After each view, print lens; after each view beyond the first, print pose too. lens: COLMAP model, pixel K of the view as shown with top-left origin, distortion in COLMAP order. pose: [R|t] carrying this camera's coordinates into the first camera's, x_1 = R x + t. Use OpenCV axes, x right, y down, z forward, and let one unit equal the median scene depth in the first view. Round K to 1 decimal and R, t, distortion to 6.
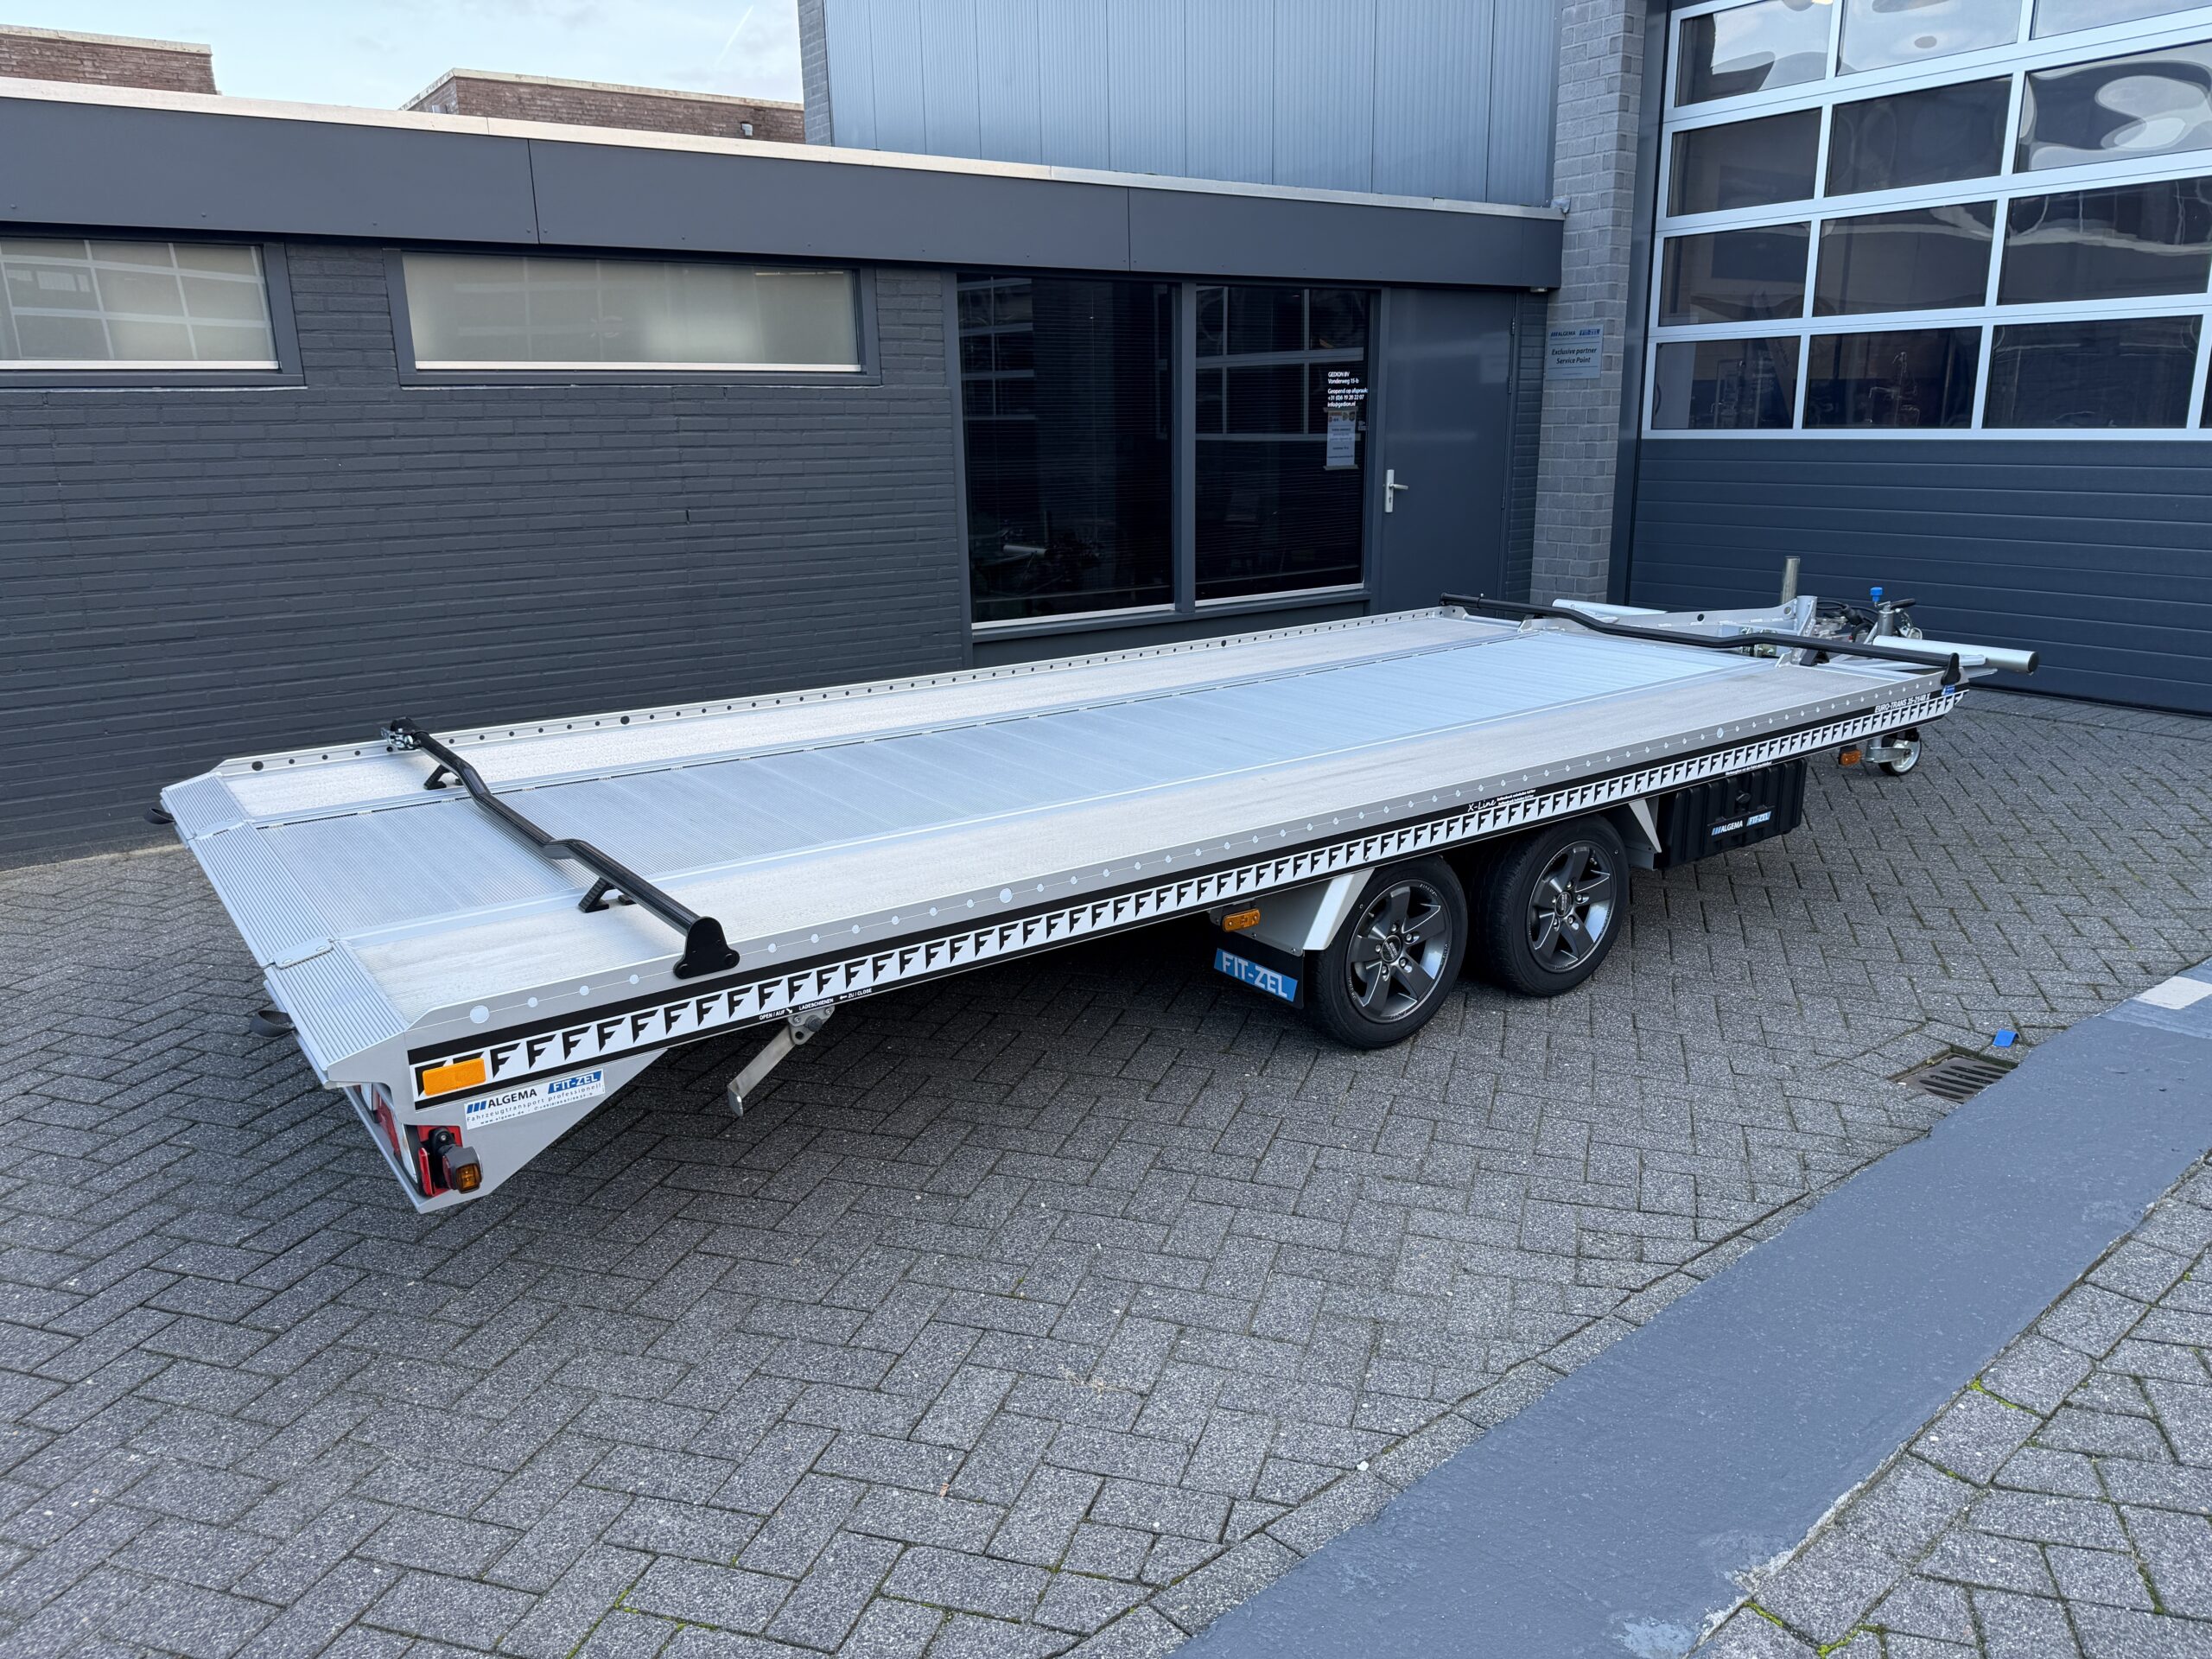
lens RADIAL K [[1556.9, 0, 1106.0], [0, 1556.9, 829.5], [0, 0, 1]] dist [0.032943, -0.045886]
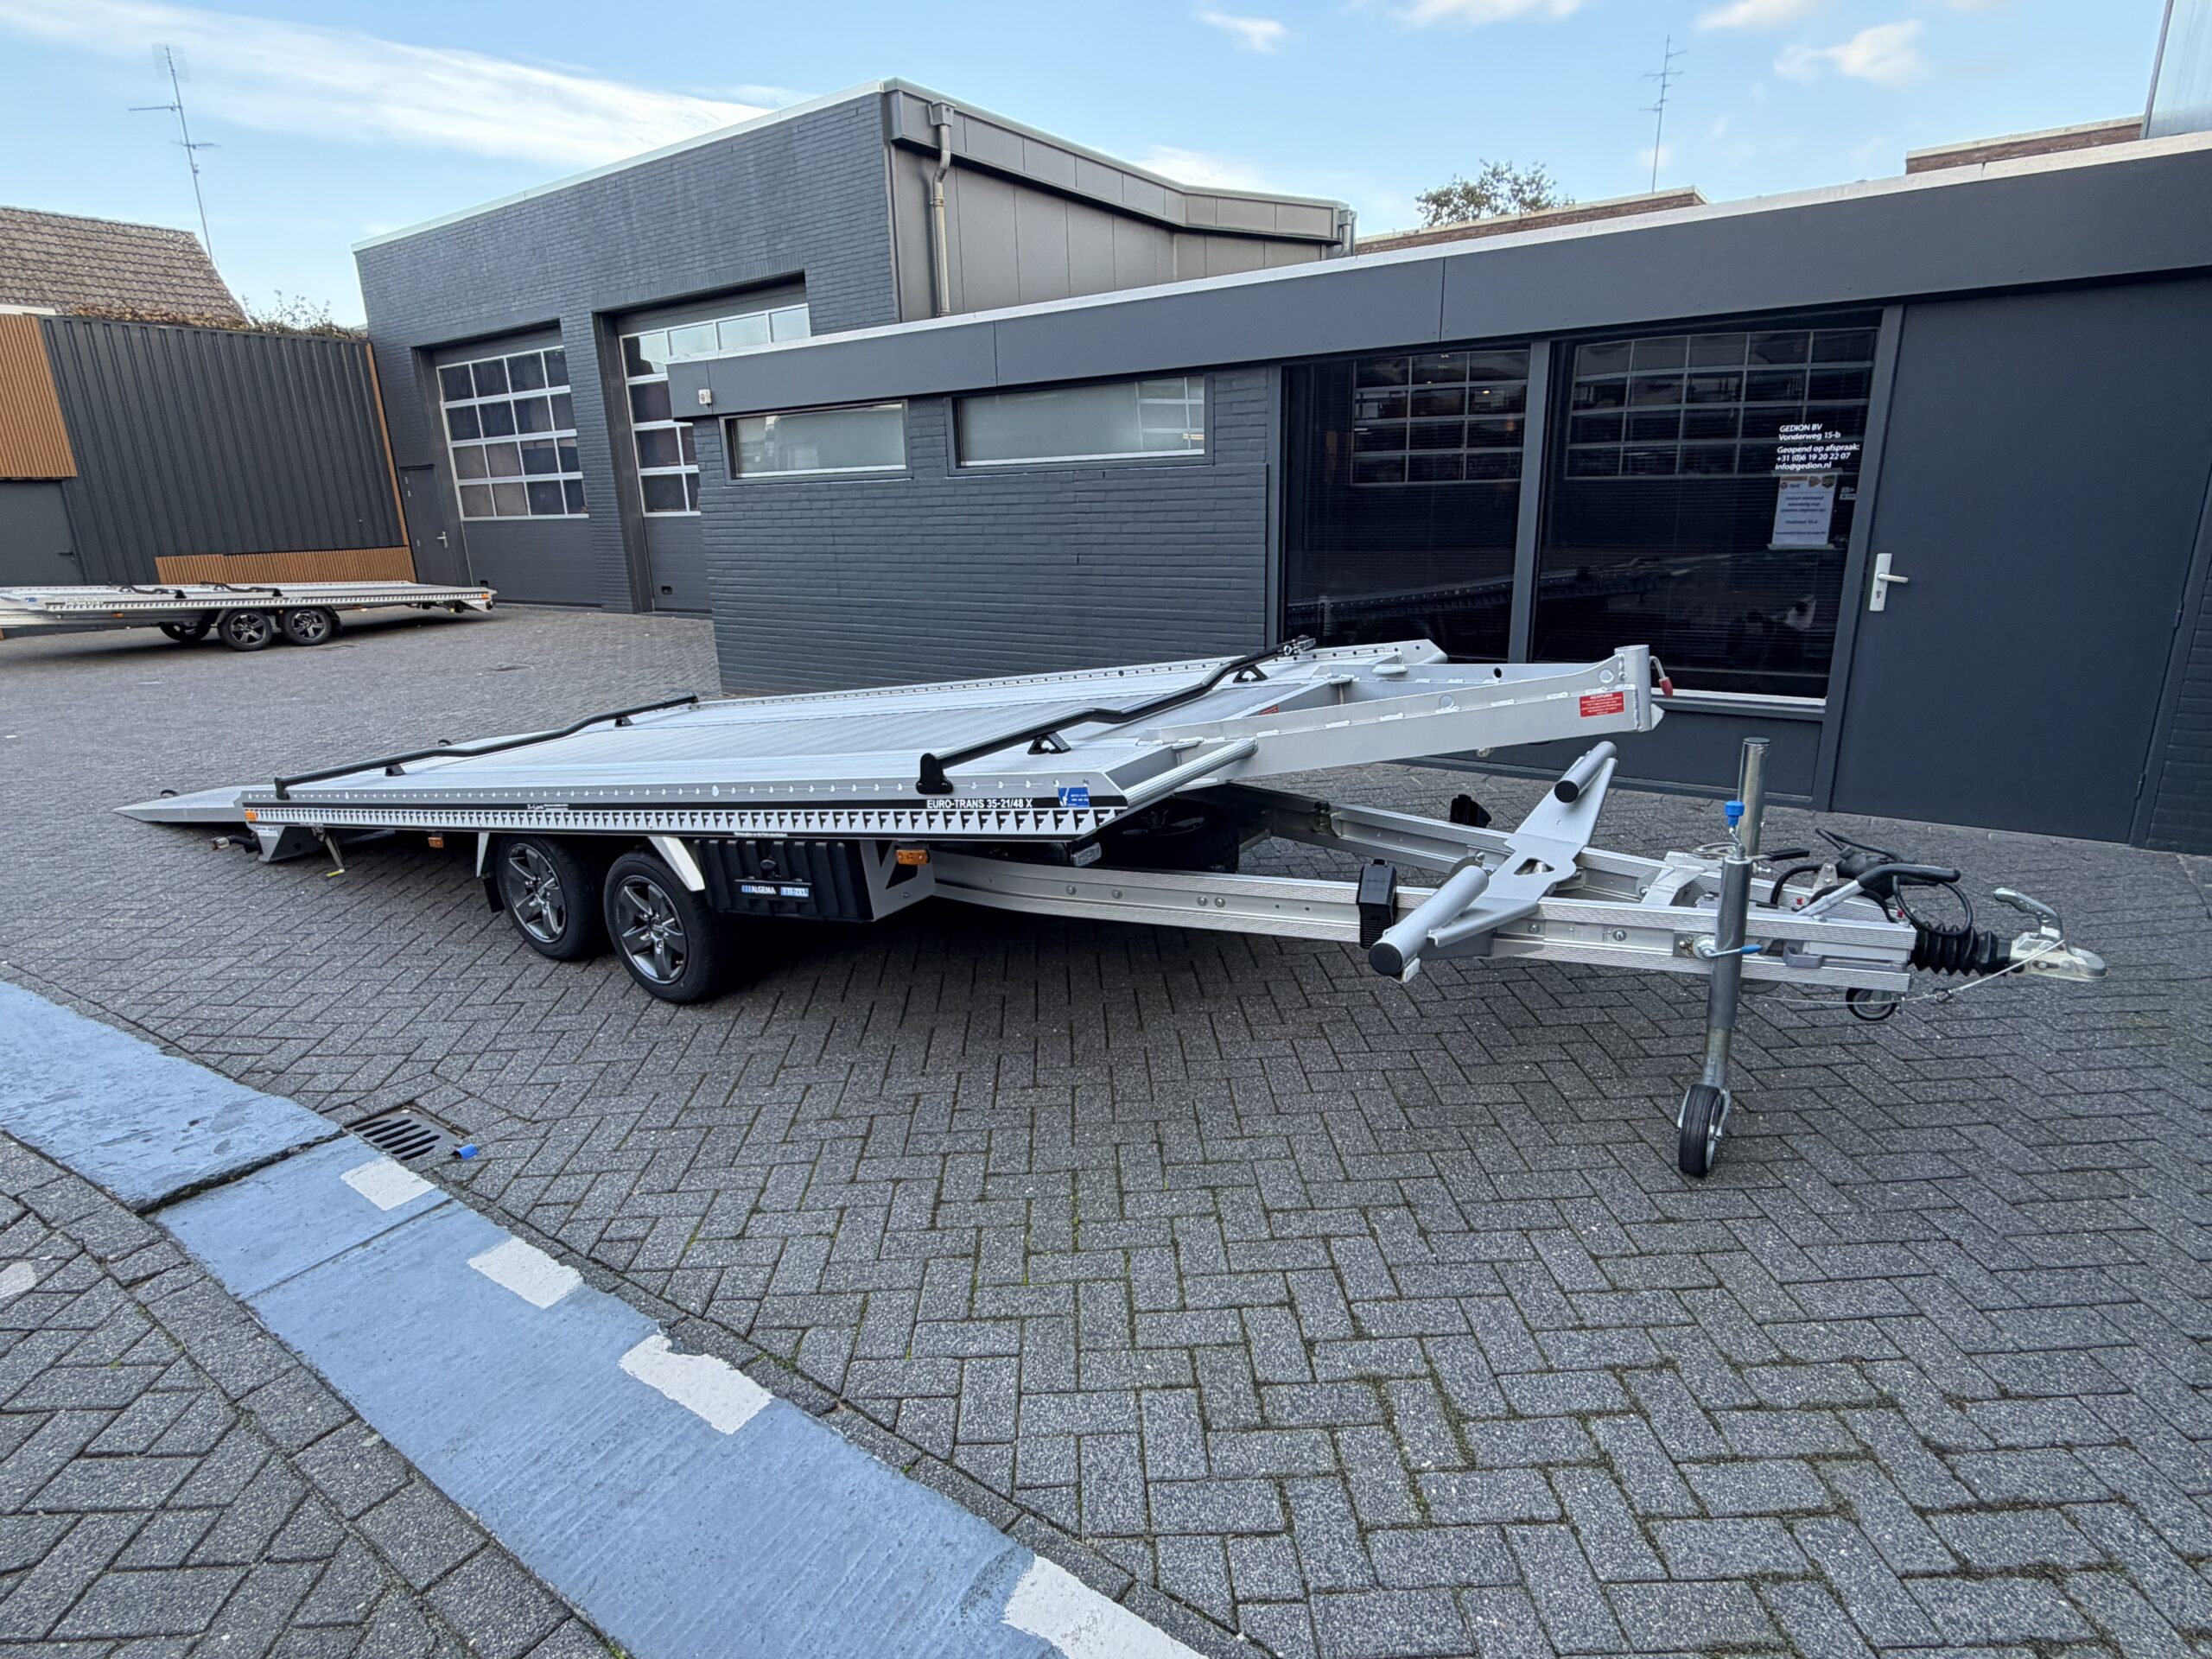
lens RADIAL K [[1165.4, 0, 1100.4], [0, 1165.4, 831.4], [0, 0, 1]] dist [0.001147, -0.001357]
pose [[0.333860, 0.268494, -0.903575, 1.065123], [-0.223993, 0.953716, 0.200630, -0.242741], [0.915622, 0.135412, 0.378549, 0.849760]]
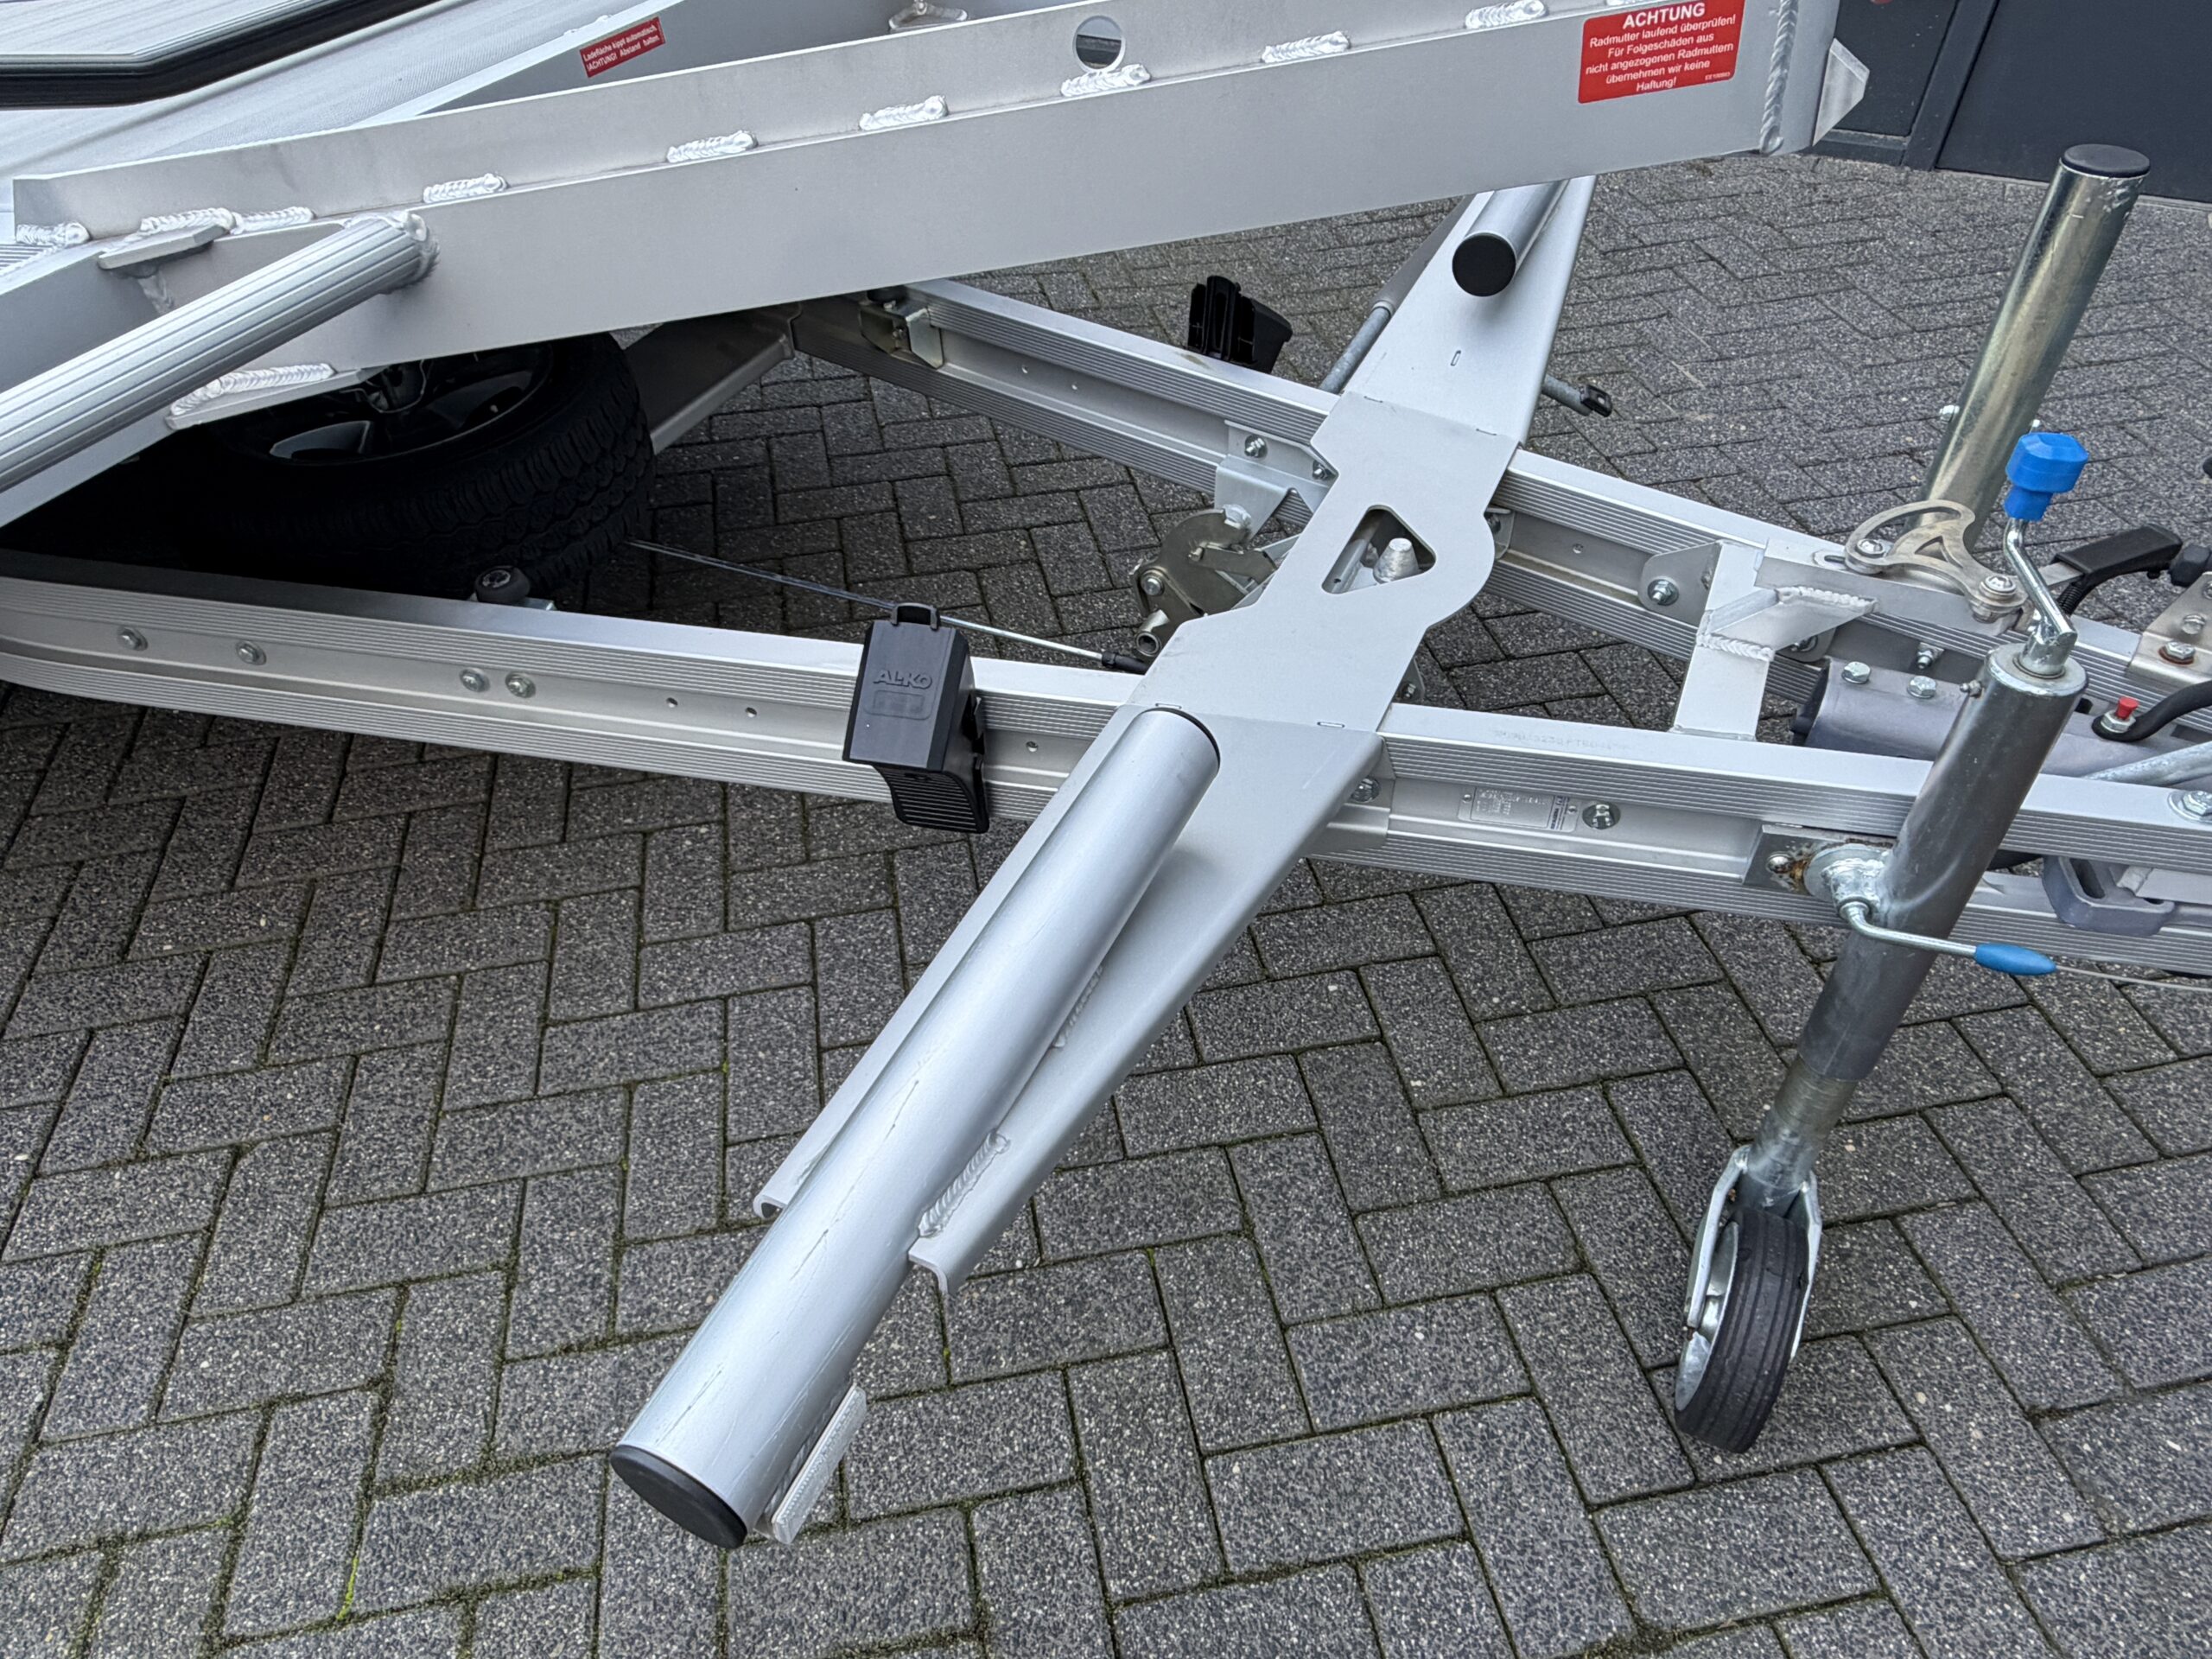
lens RADIAL K [[1409.5, 0, 1074.3], [0, 1409.5, 840.5], [0, 0, 1]] dist [-0.002263, 0.005075]
pose [[0.470784, 0.614659, -0.632896, 0.764830], [-0.221761, 0.776779, 0.589437, -0.253610], [0.853923, -0.137146, 0.502002, 1.105169]]
